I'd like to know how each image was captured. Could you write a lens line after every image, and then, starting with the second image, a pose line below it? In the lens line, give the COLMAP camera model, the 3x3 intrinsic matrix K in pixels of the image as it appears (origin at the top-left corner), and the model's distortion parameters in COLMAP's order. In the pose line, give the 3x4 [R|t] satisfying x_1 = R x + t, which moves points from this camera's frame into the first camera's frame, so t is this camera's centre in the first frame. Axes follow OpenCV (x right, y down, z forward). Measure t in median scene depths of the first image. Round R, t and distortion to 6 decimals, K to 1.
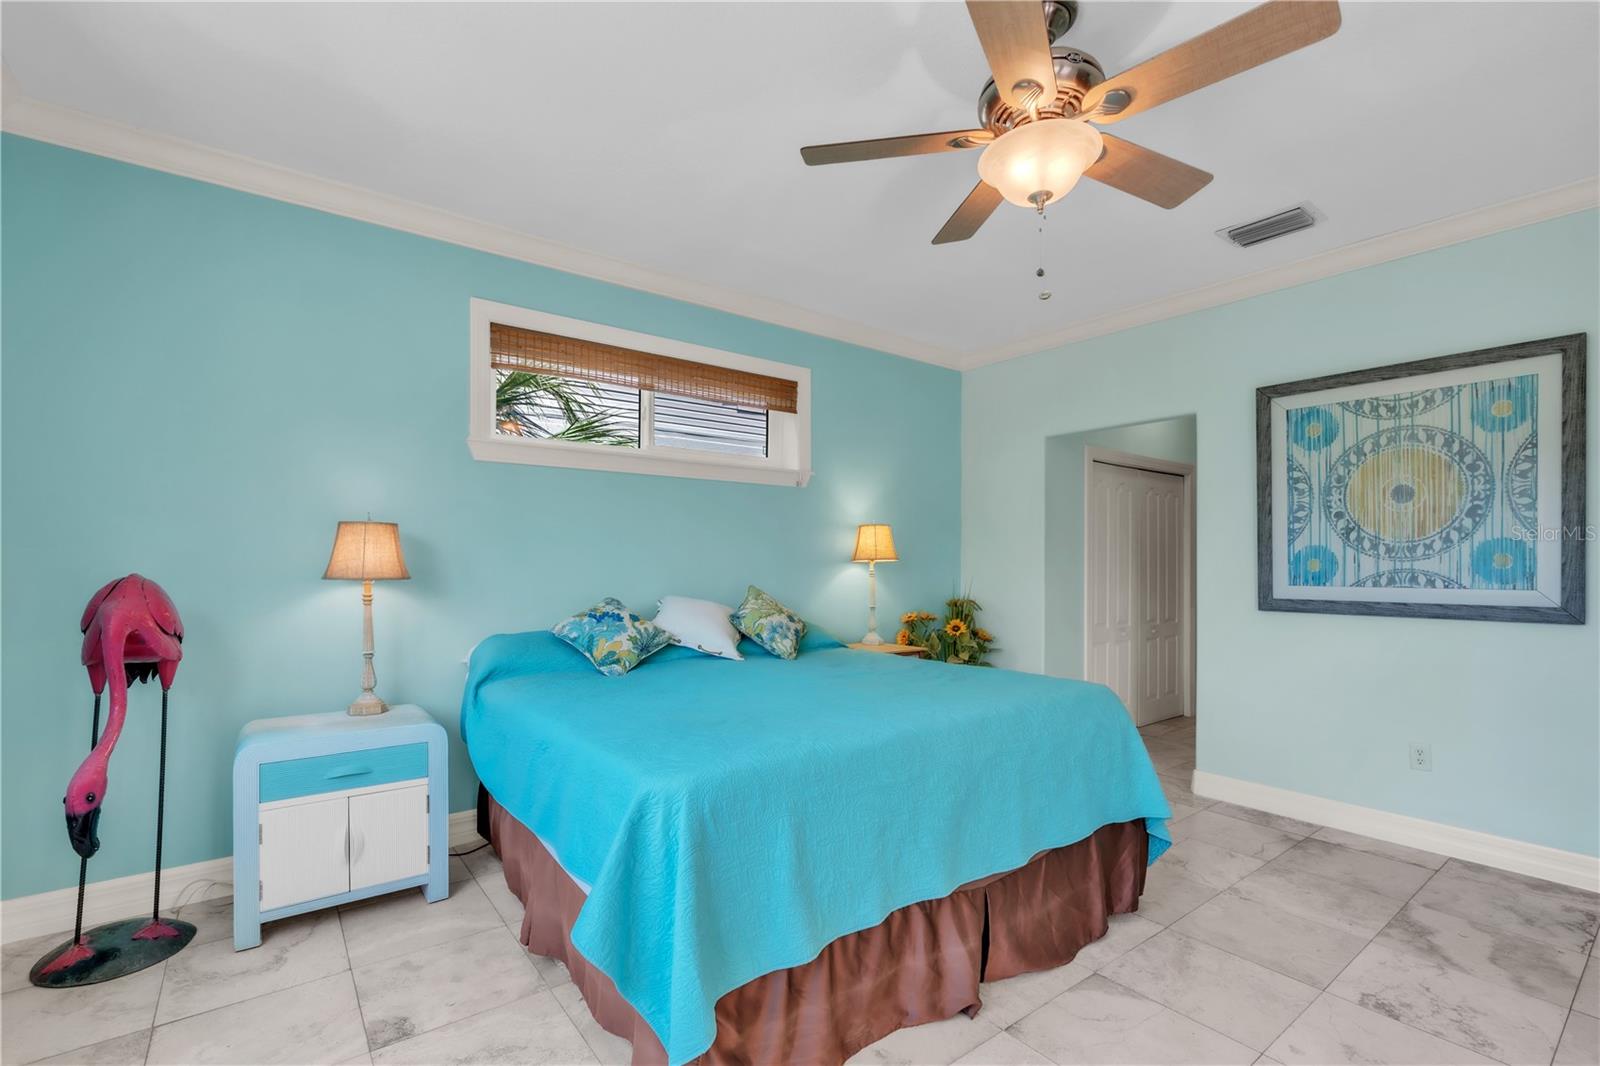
lens RADIAL K [[716.0, 0, 803.9], [0, 716.0, 573.6], [0, 0, 1]] dist [-0.001372, -0.000136]
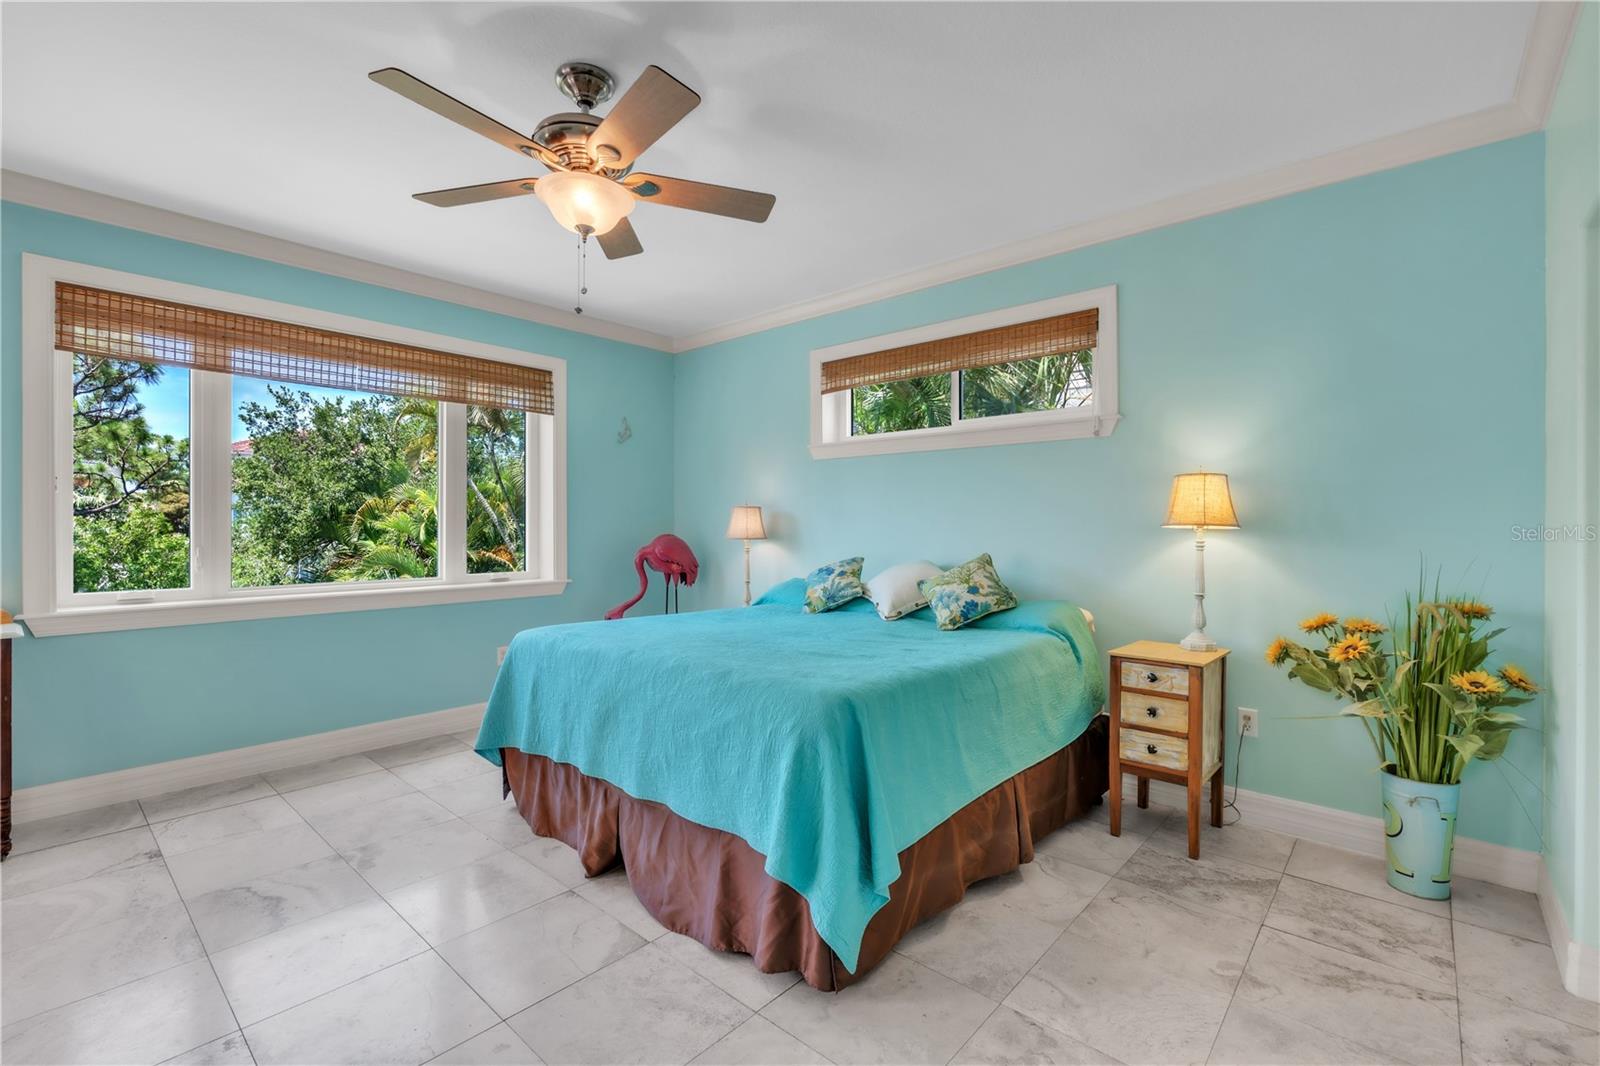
lens RADIAL K [[709.3, 0, 798.8], [0, 709.3, 530.3], [0, 0, 1]] dist [-0.002292, -0.000221]
pose [[0.178778, 0.011293, -0.983825, 0.994342], [-0.006156, 0.999927, 0.010359, -0.027365], [0.983870, 0.004204, 0.178834, 0.712985]]
